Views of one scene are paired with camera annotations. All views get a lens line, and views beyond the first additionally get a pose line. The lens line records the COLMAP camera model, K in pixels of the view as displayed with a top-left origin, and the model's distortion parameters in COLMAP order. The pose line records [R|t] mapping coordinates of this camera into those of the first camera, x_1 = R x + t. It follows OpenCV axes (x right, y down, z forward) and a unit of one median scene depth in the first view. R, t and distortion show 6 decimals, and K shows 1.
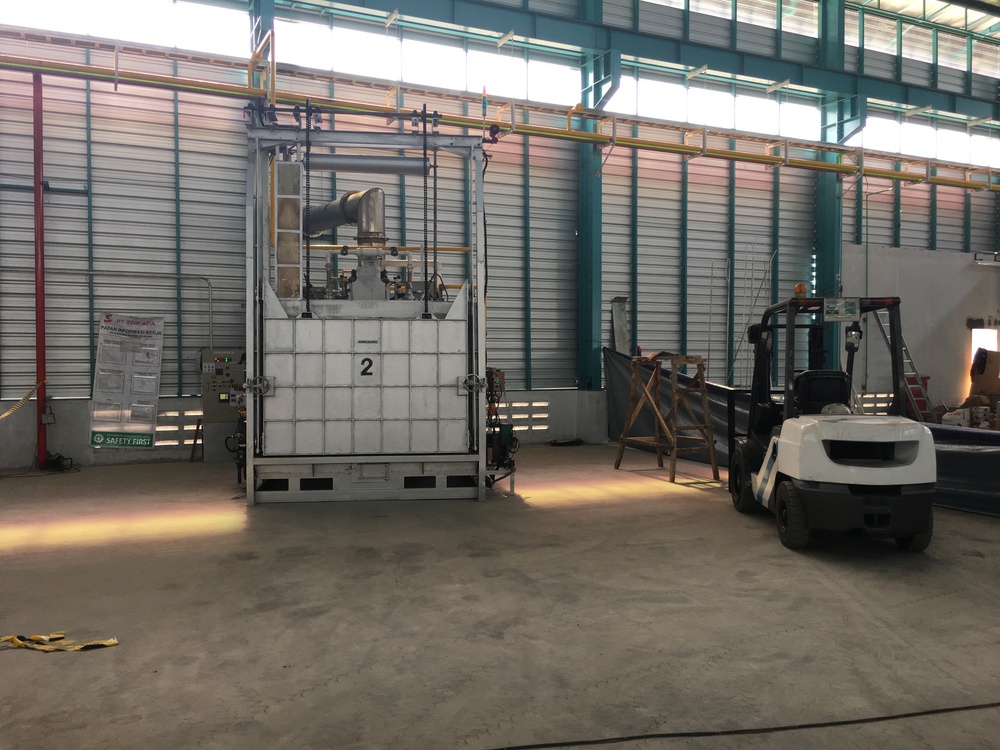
lens RADIAL K [[840.6, 0, 499.3], [0, 840.6, 379.5], [0, 0, 1]] dist [-0.003036, 0.000277]
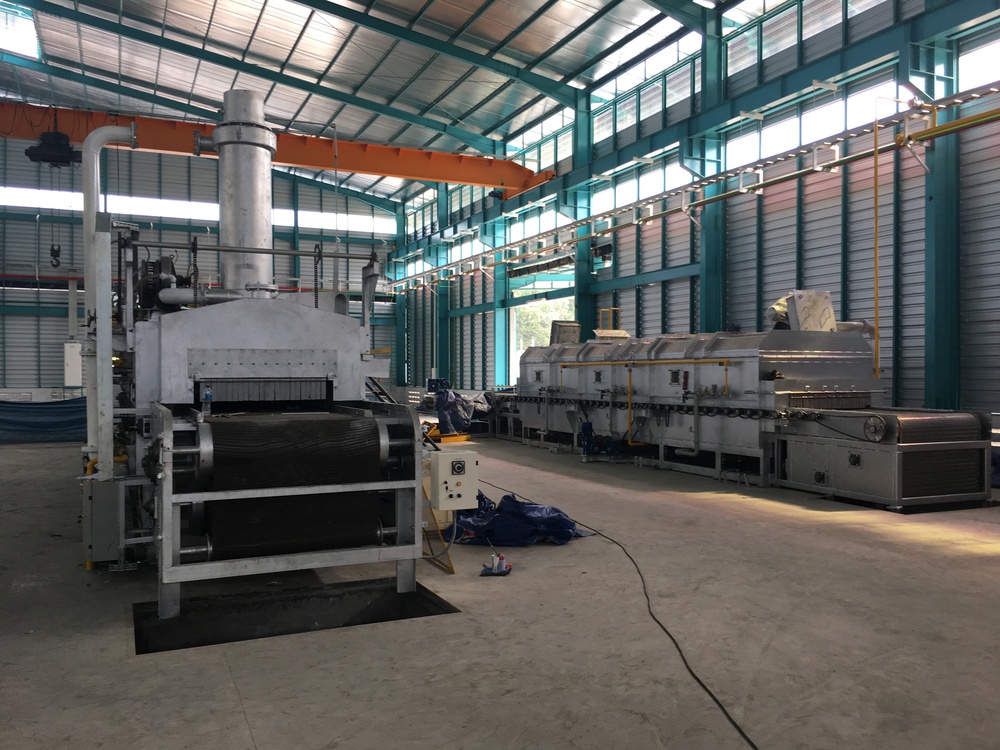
lens RADIAL K [[840.6, 0, 500.2], [0, 840.6, 371.6], [0, 0, 1]] dist [-0.003036, 0.000277]
pose [[0.032117, 0.002571, -0.999481, 1.297824], [0.001321, 0.999996, 0.002615, -0.029260], [0.999483, -0.001404, 0.032113, 0.608953]]
